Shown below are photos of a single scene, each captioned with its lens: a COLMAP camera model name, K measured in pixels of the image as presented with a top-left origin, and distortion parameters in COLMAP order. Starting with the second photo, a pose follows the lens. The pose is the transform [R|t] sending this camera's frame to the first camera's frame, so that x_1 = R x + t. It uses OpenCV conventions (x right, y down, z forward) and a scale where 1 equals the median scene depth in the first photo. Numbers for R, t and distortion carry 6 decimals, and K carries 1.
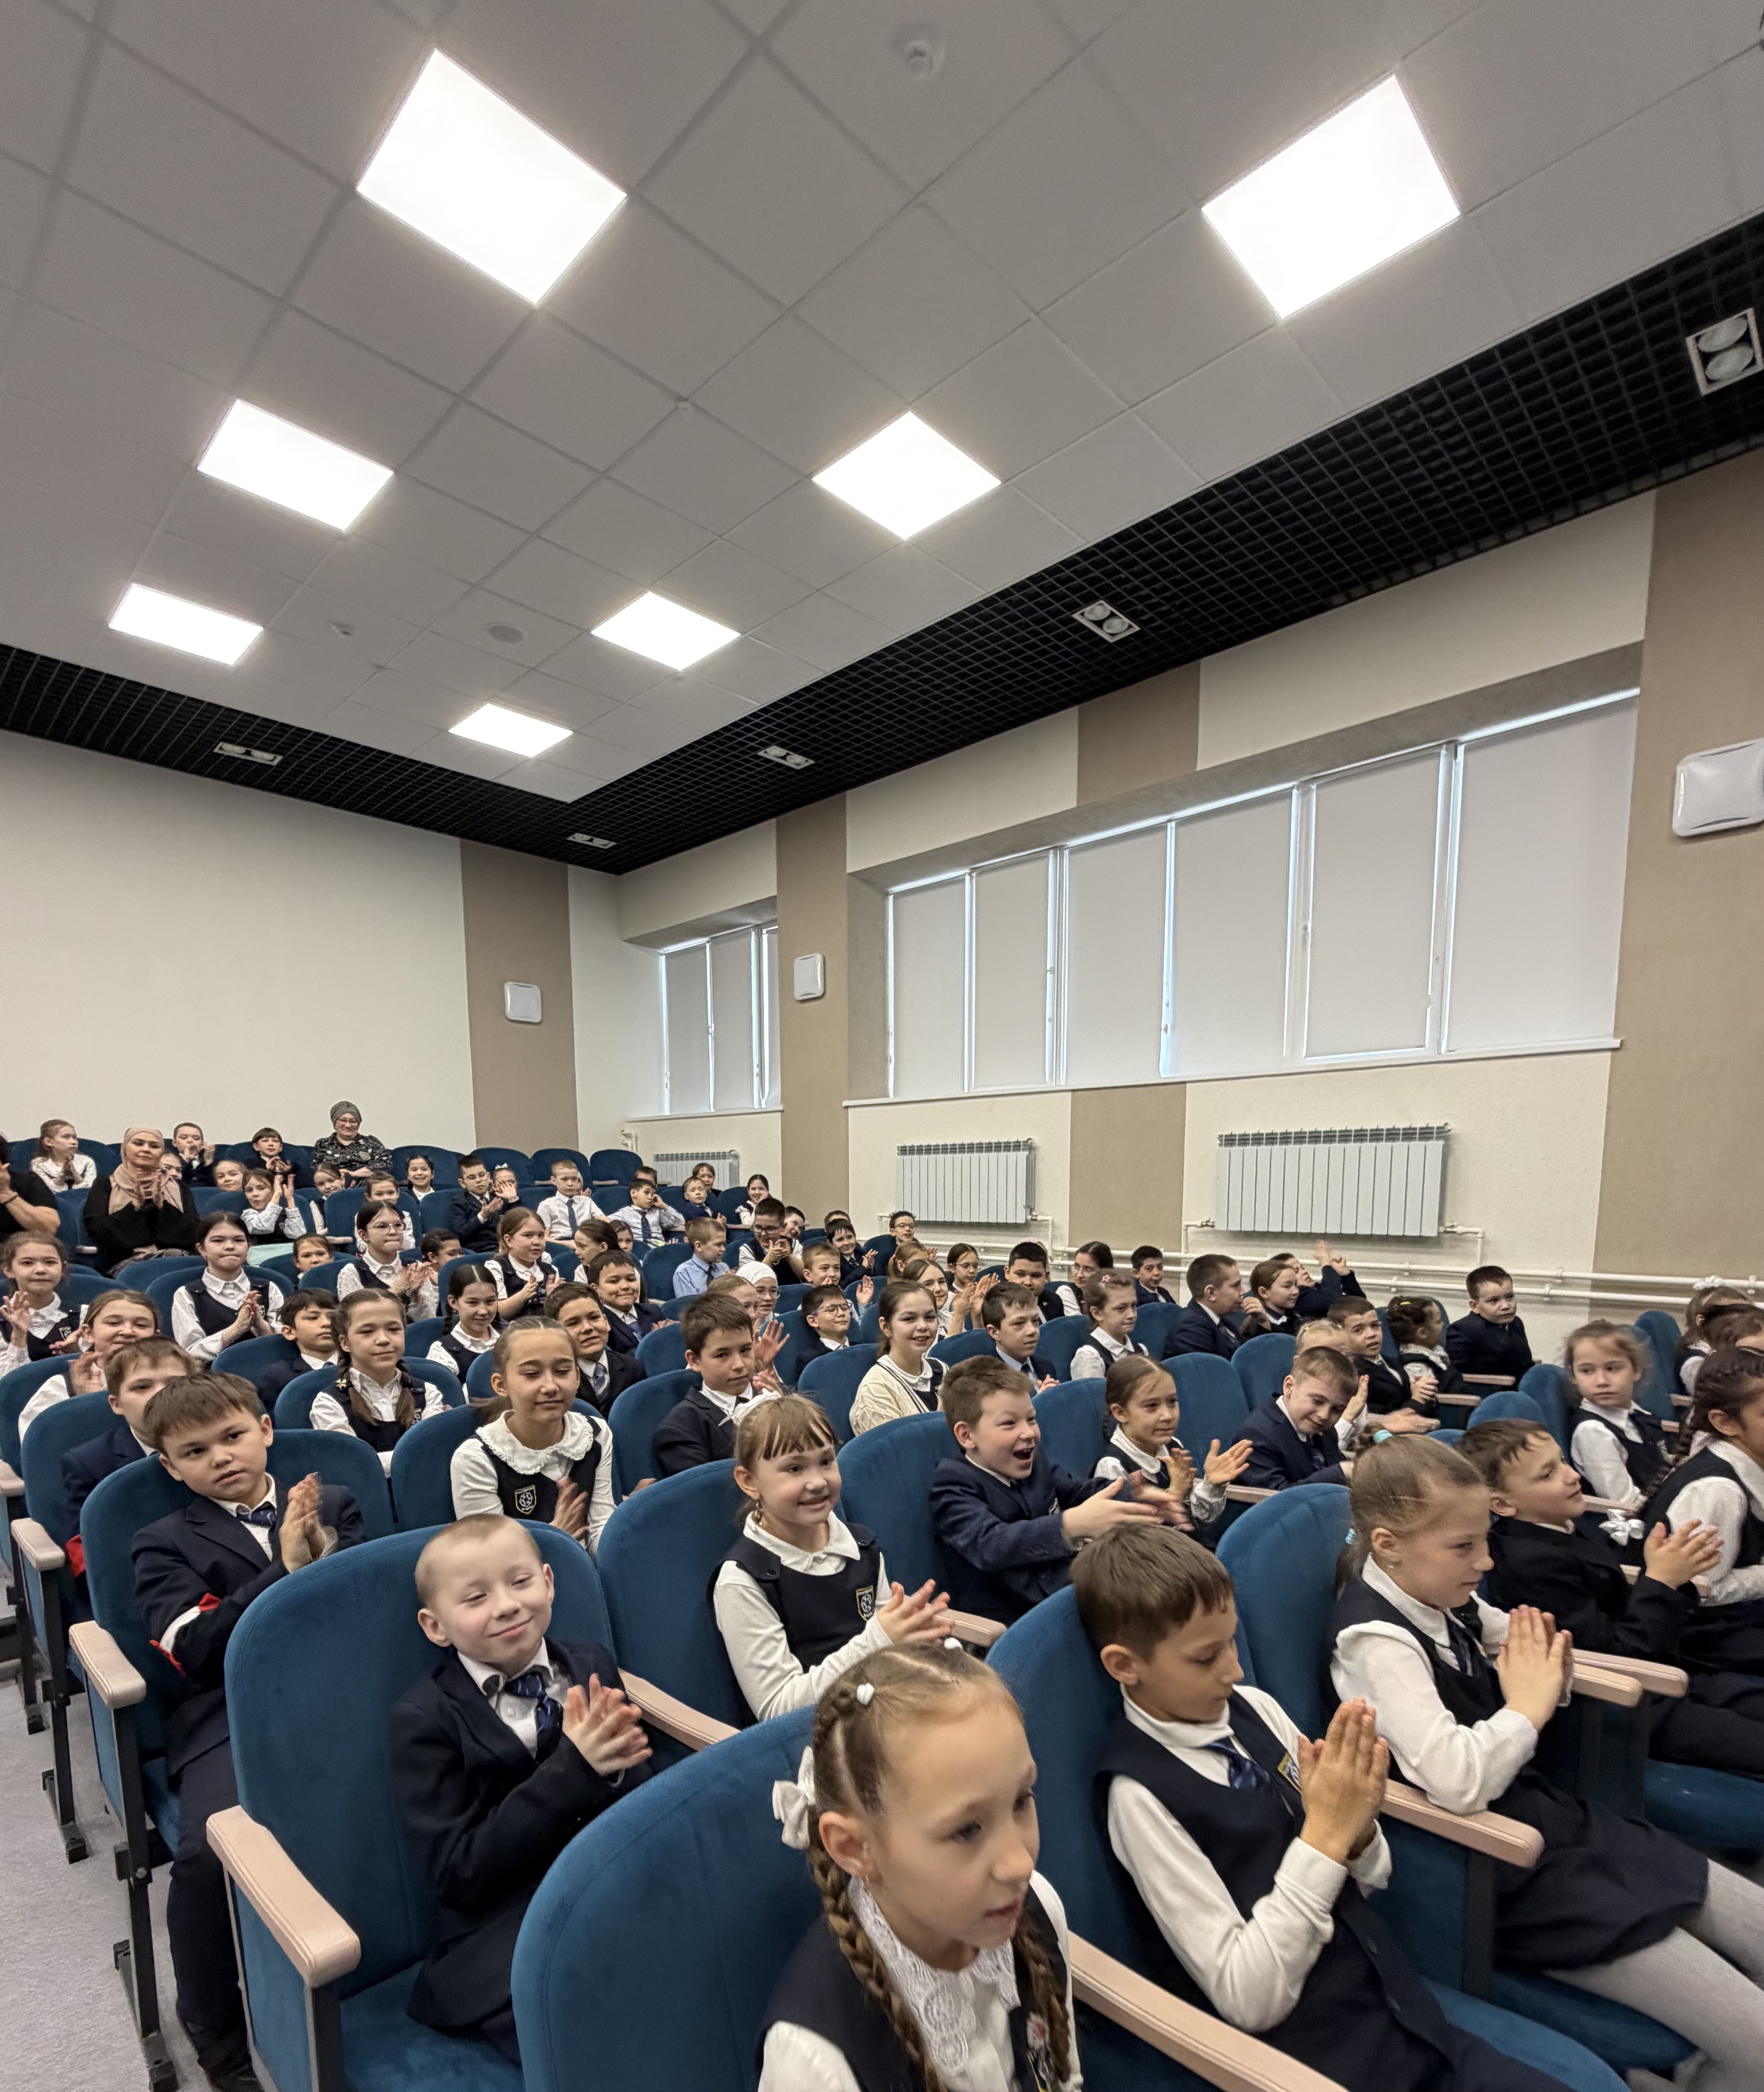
lens RADIAL K [[1050.4, 0, 903.0], [0, 1050.4, 1304.4], [0, 0, 1]] dist [-0.004103, -0.002560]
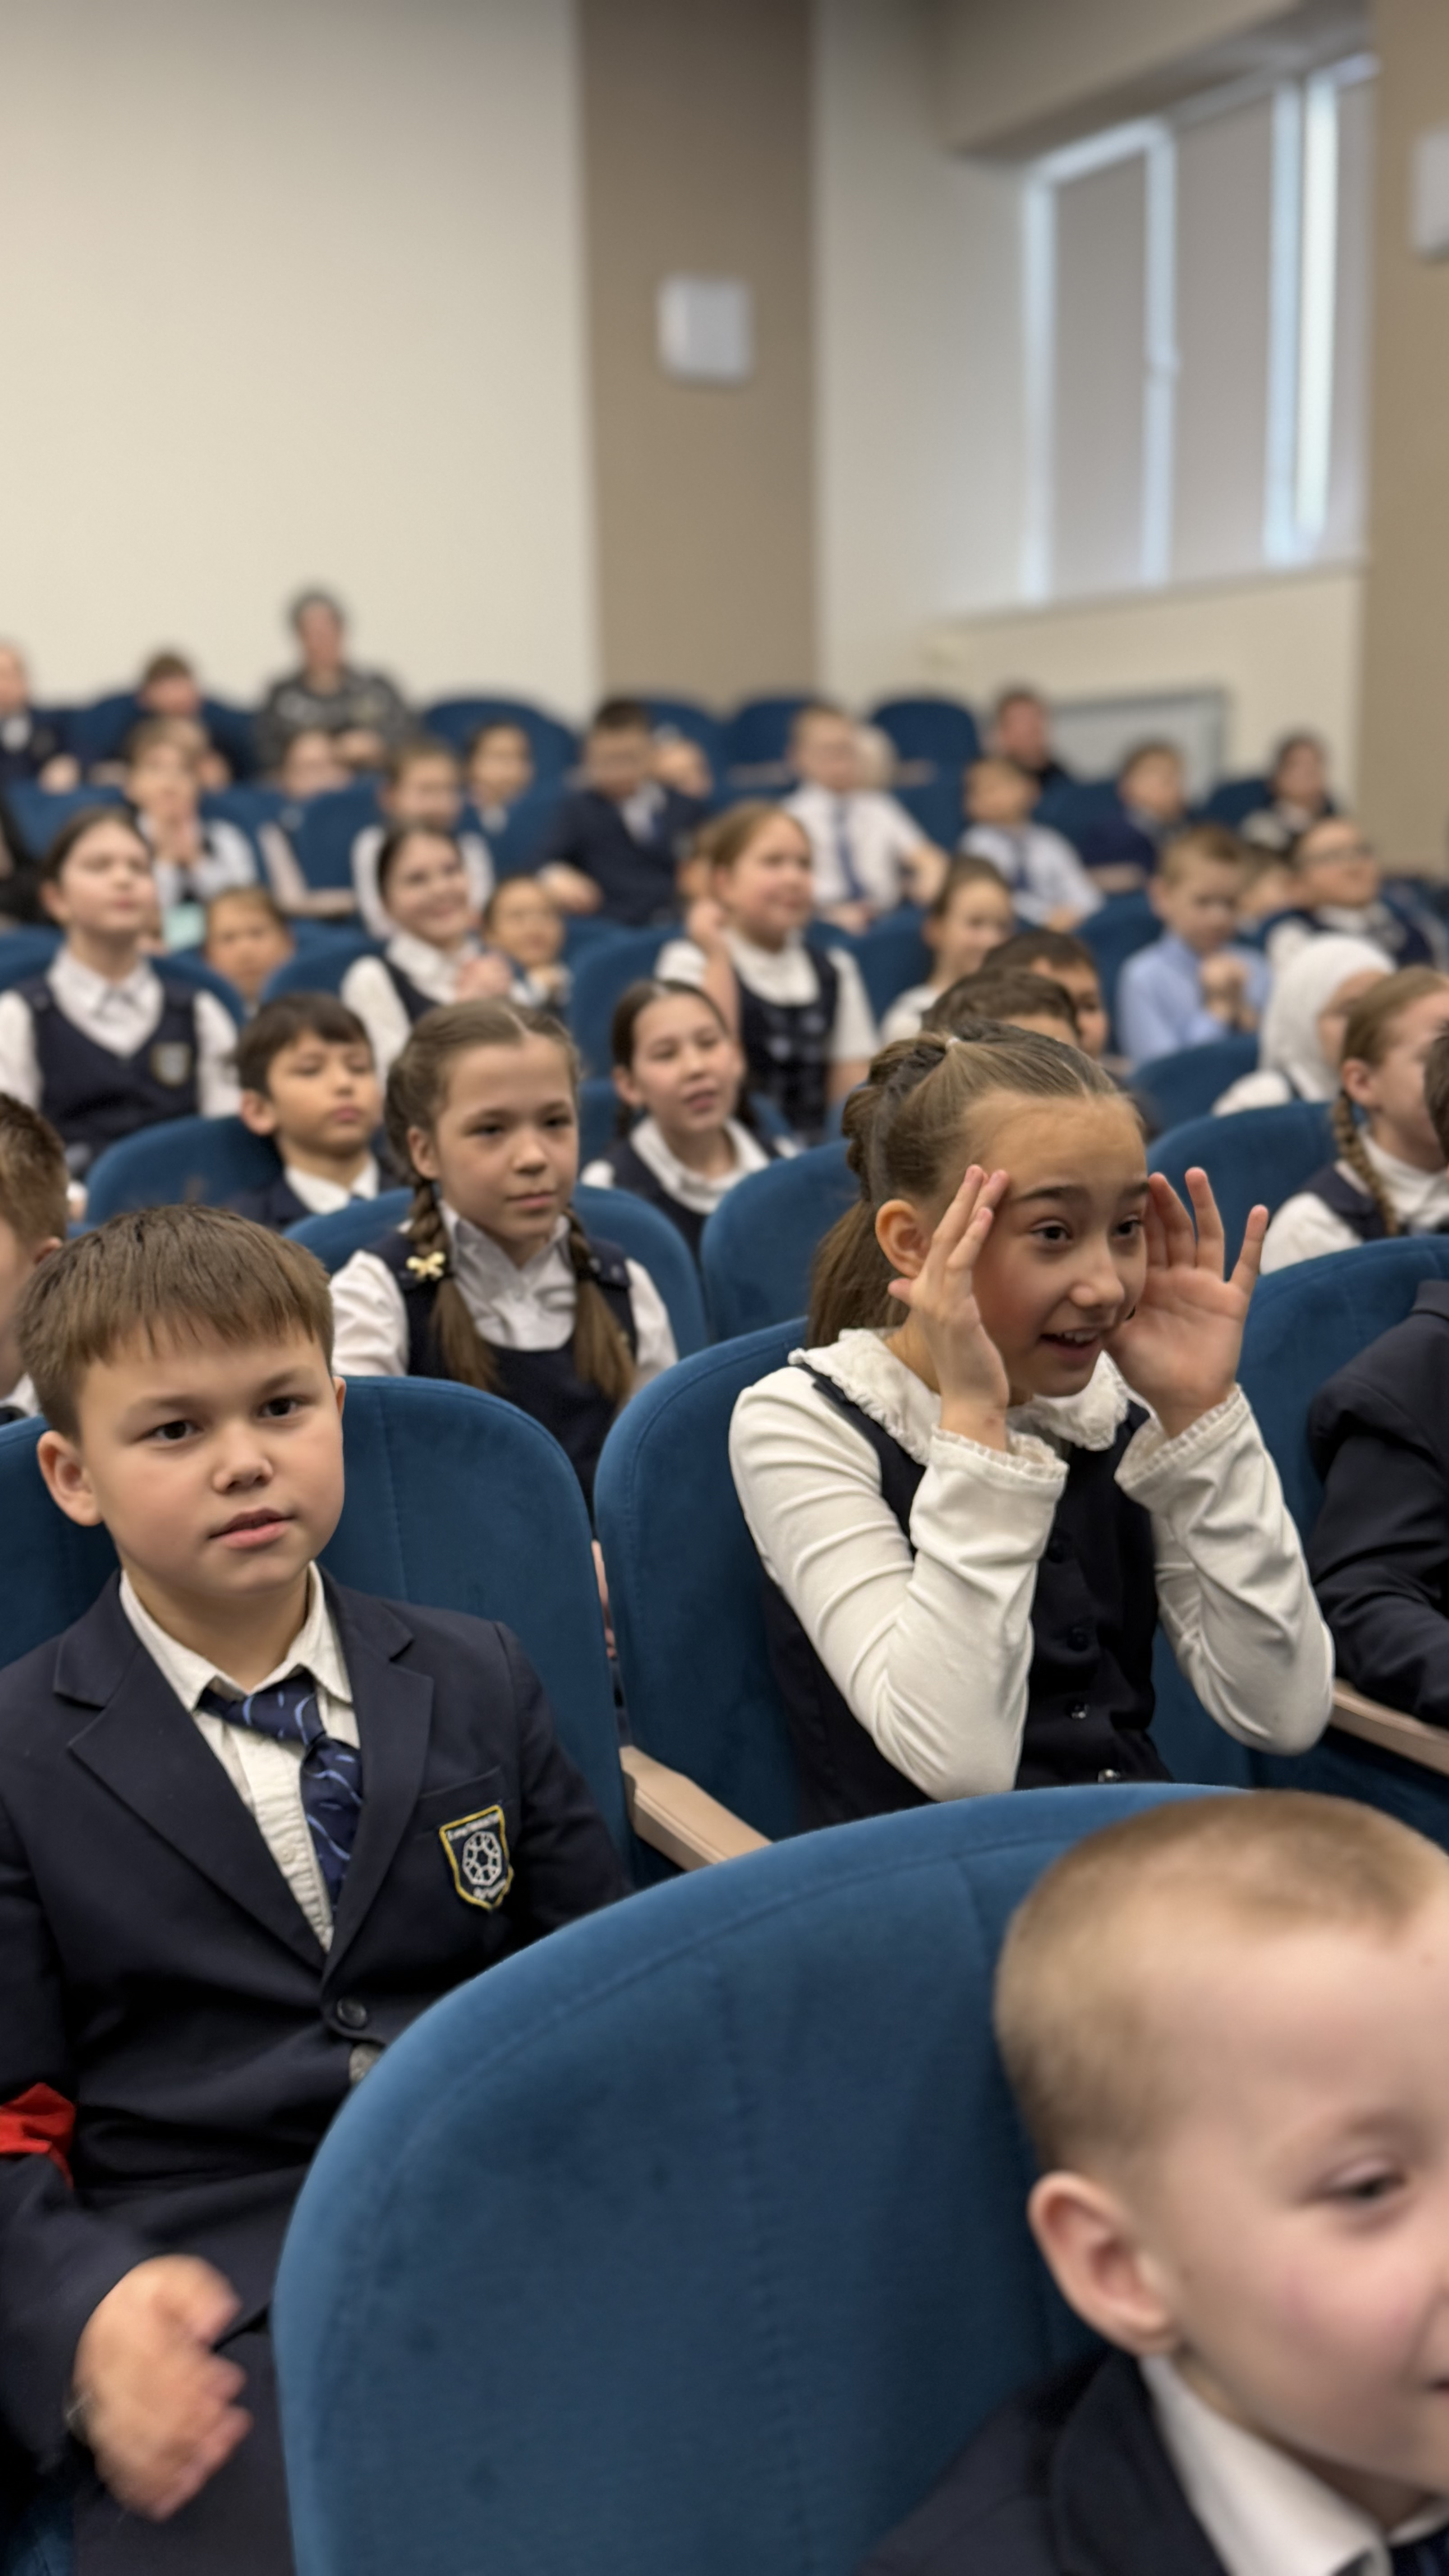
lens RADIAL K [[2492.1, 0, 725.8], [0, 2492.1, 1313.5], [0, 0, 1]] dist [-0.021352, 0.000000]
pose [[0.951942, 0.038184, -0.303889, -0.071145], [-0.012399, 0.996189, 0.086334, 0.010418], [0.306027, -0.078417, 0.948788, 0.089397]]
